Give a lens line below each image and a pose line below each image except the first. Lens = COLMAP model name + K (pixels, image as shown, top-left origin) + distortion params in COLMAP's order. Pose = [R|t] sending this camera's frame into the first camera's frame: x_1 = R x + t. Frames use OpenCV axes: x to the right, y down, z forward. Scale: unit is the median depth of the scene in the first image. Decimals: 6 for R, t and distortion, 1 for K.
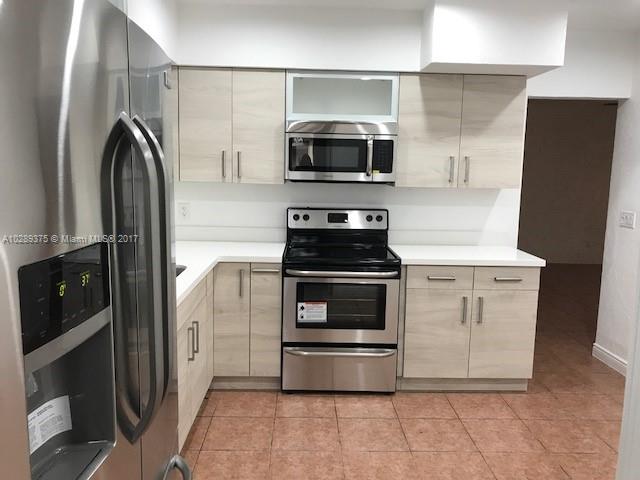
lens RADIAL K [[521.3, 0, 320.0], [0, 521.3, 240.0], [0, 0, 1]] dist [0.017069, -0.005609]
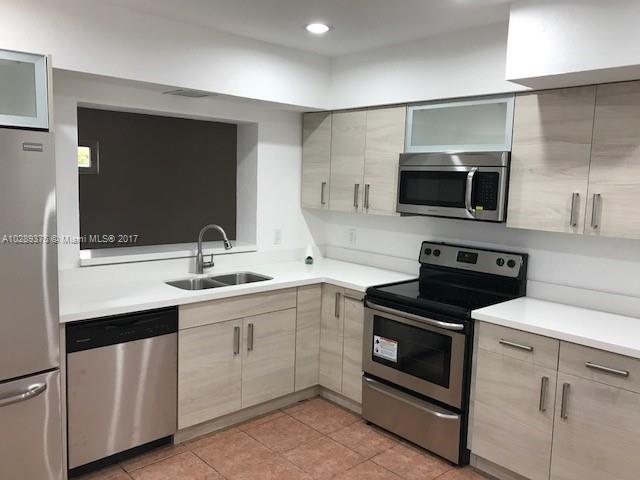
lens RADIAL K [[512.9, 0, 320.0], [0, 512.9, 240.0], [0, 0, 1]] dist [-0.039996, 0.001015]
pose [[0.666968, 0.088677, -0.739790, 0.571904], [-0.123345, 0.992334, 0.007745, -0.053026], [0.734806, 0.086084, 0.672793, 0.238581]]
